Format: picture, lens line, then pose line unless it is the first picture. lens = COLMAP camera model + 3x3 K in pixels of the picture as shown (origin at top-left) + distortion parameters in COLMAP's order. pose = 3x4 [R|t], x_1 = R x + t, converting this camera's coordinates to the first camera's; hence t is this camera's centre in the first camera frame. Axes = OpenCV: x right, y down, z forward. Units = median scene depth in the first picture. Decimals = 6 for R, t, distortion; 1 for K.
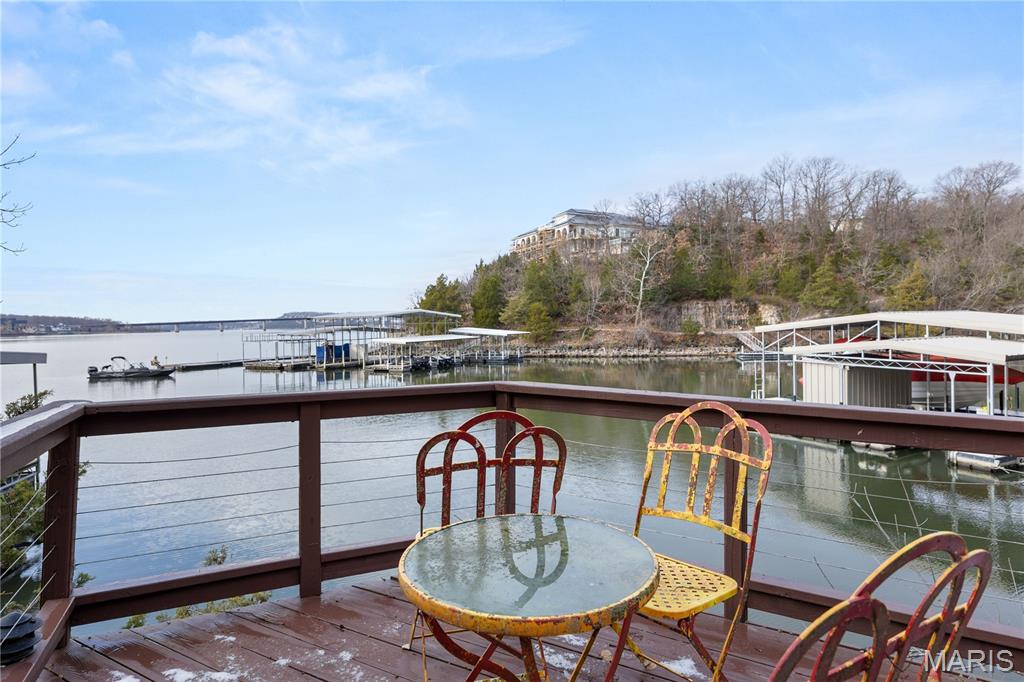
lens RADIAL K [[587.7, 0, 503.2], [0, 587.7, 330.4], [0, 0, 1]] dist [-0.000216, -0.002107]
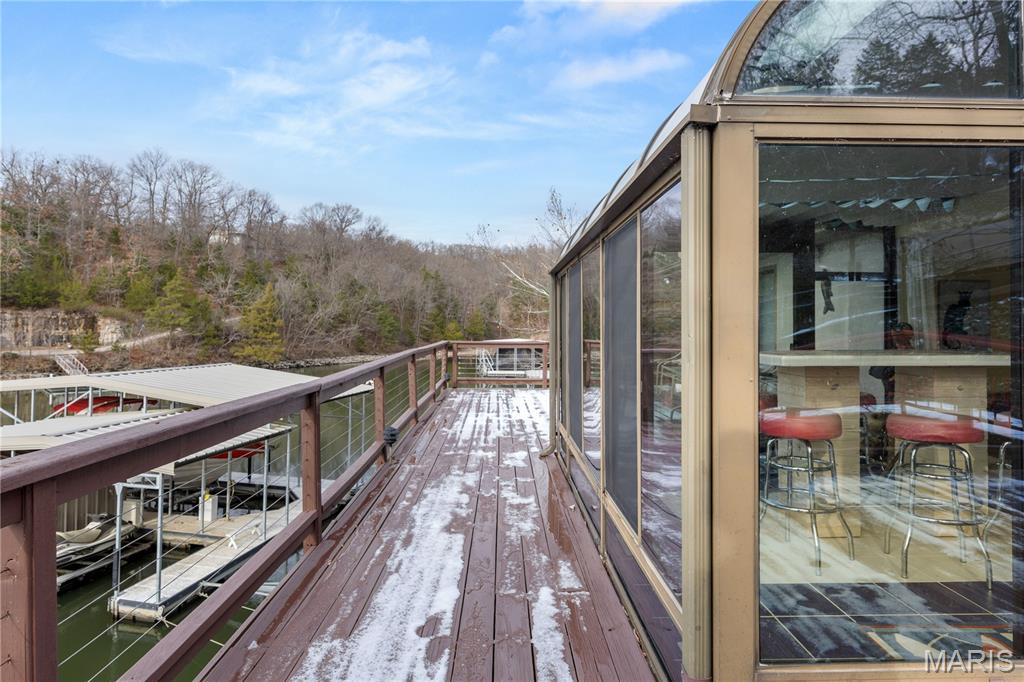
lens RADIAL K [[587.7, 0, 518.5], [0, 587.7, 315.4], [0, 0, 1]] dist [-0.000216, -0.002107]
pose [[0.569036, 0.046102, 0.821019, 0.103981], [-0.018577, 0.998893, -0.043215, -0.025214], [-0.822103, 0.009339, 0.569263, 0.046958]]
